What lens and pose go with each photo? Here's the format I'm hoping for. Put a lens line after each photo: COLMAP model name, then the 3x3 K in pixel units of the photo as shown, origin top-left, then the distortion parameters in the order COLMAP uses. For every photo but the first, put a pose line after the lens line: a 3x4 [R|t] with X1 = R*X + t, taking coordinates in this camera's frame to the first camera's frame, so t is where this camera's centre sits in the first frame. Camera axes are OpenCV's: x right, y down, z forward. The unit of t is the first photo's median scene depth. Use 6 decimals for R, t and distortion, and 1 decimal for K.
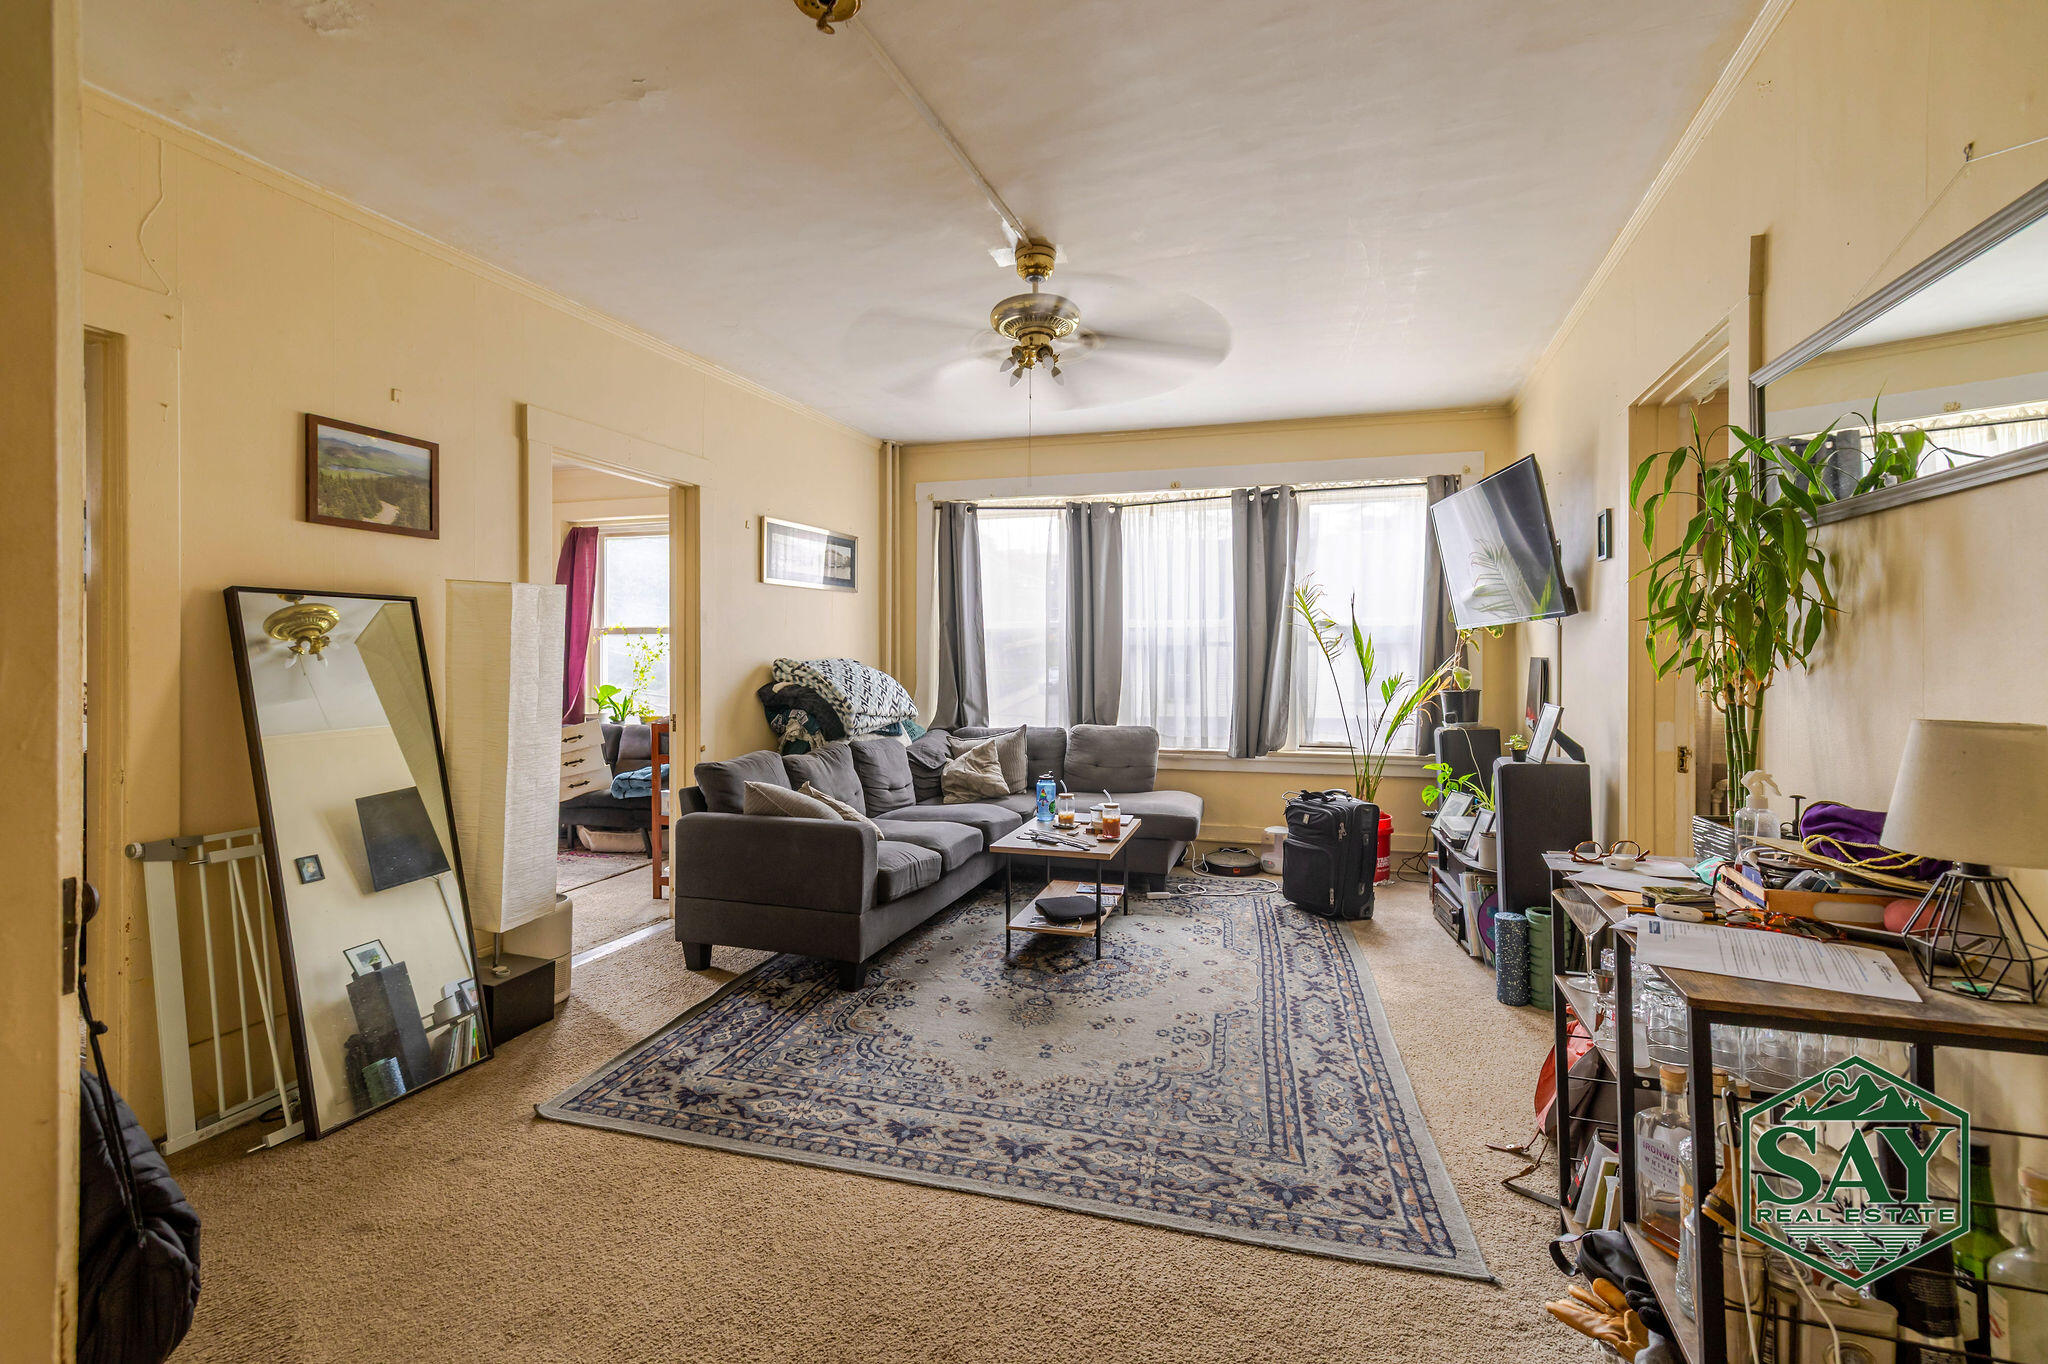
lens RADIAL K [[873.9, 0, 1013.0], [0, 873.9, 673.6], [0, 0, 1]] dist [0.000642, -0.000515]
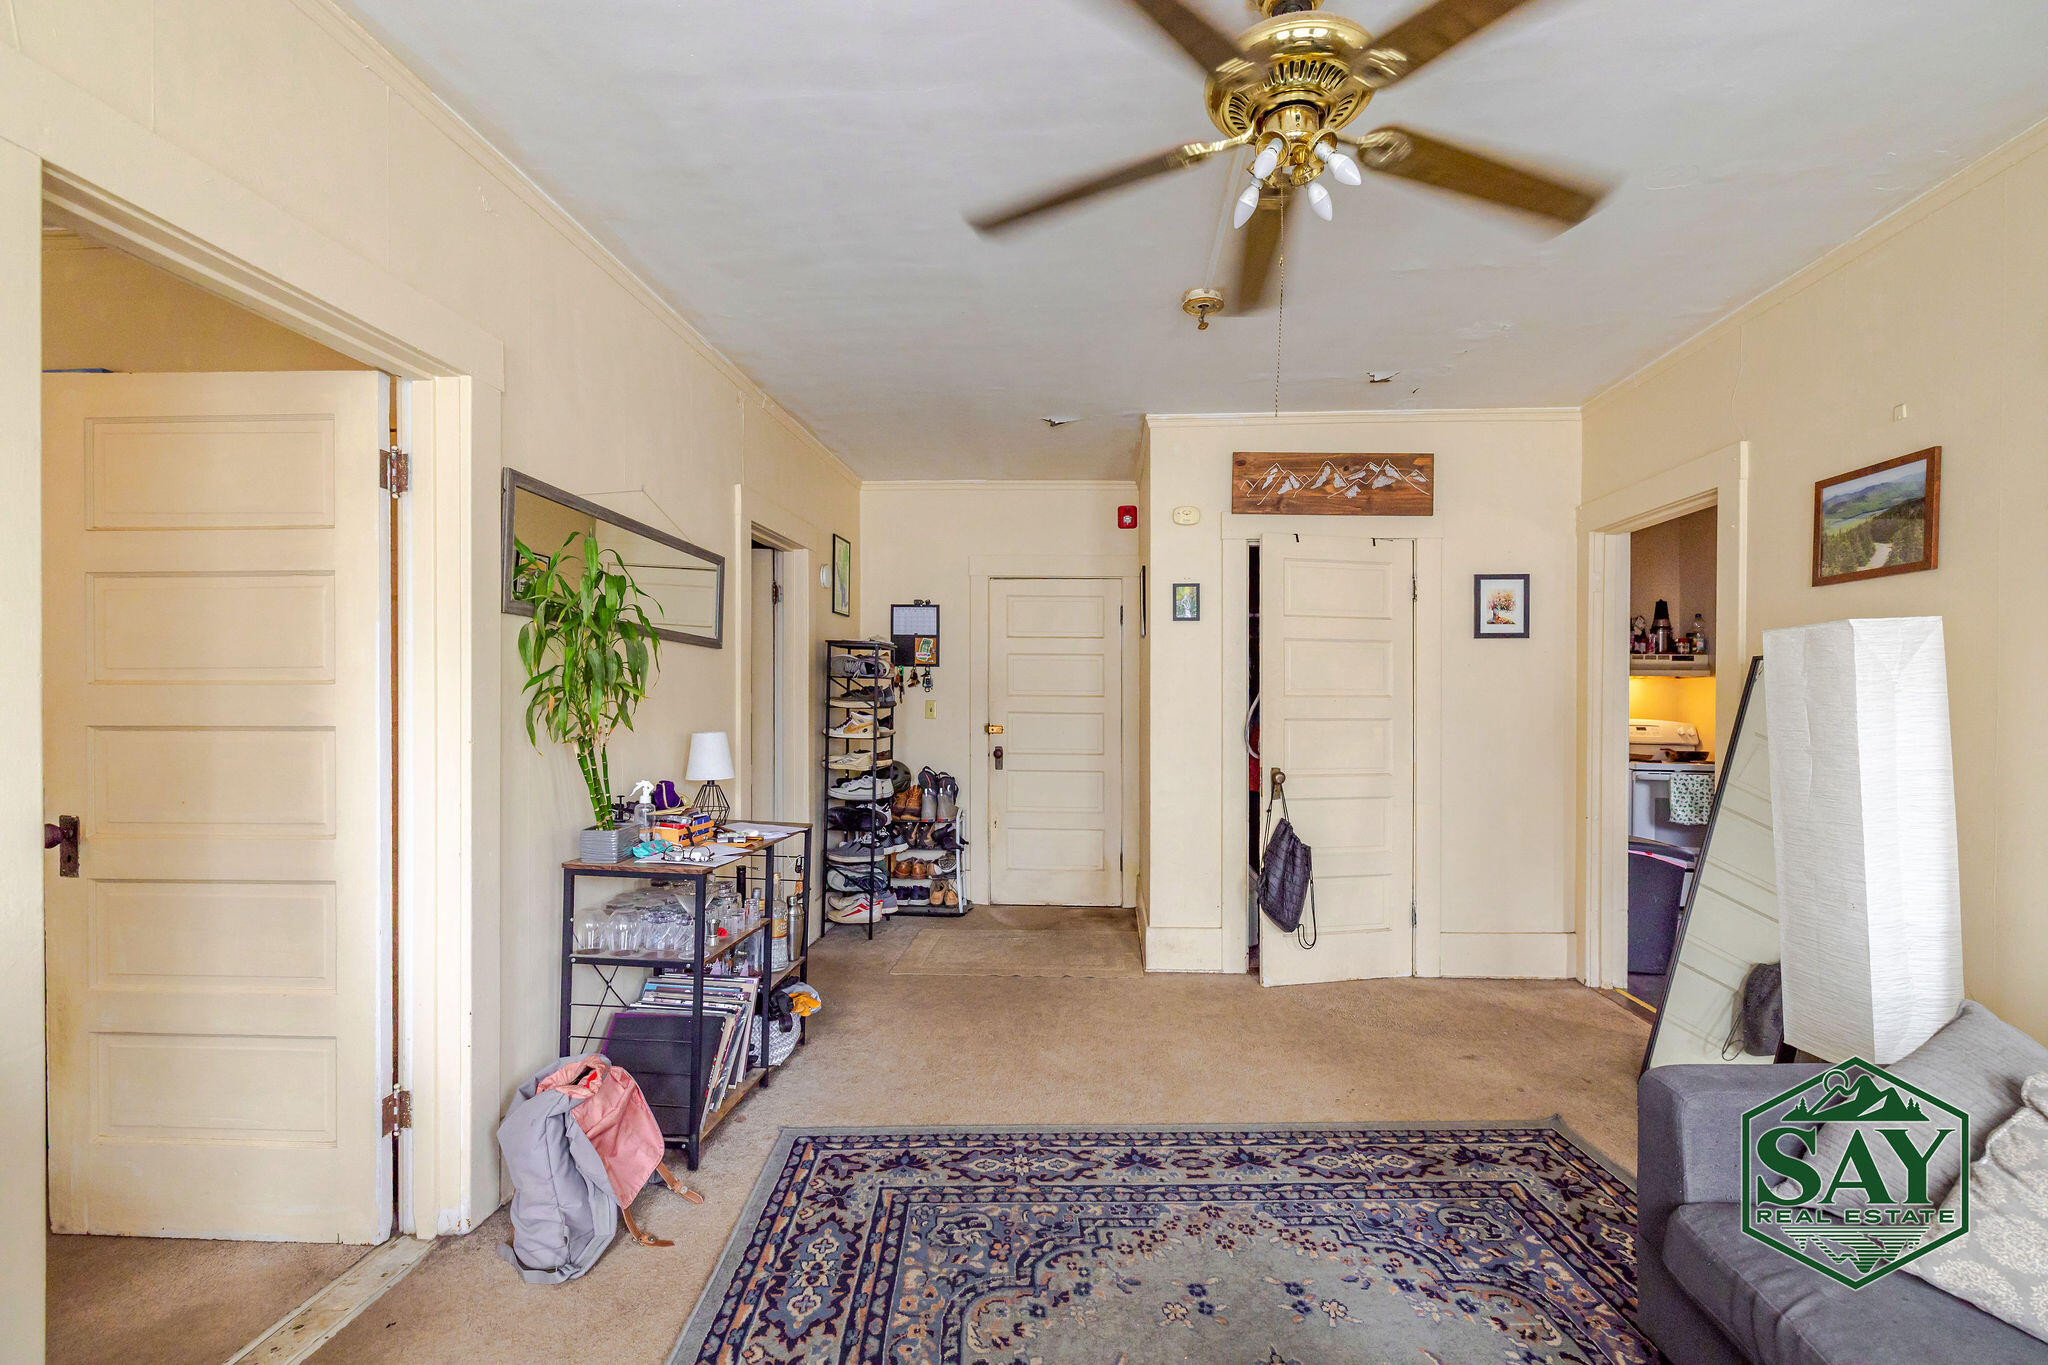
lens RADIAL K [[873.9, 0, 1027.4], [0, 873.9, 689.1], [0, 0, 1]] dist [0.000642, -0.000515]
pose [[-0.960631, -0.006982, -0.277741, 0.411589], [-0.008466, 0.999956, 0.004144, -0.049708], [0.277700, 0.006332, -0.960647, 1.844307]]
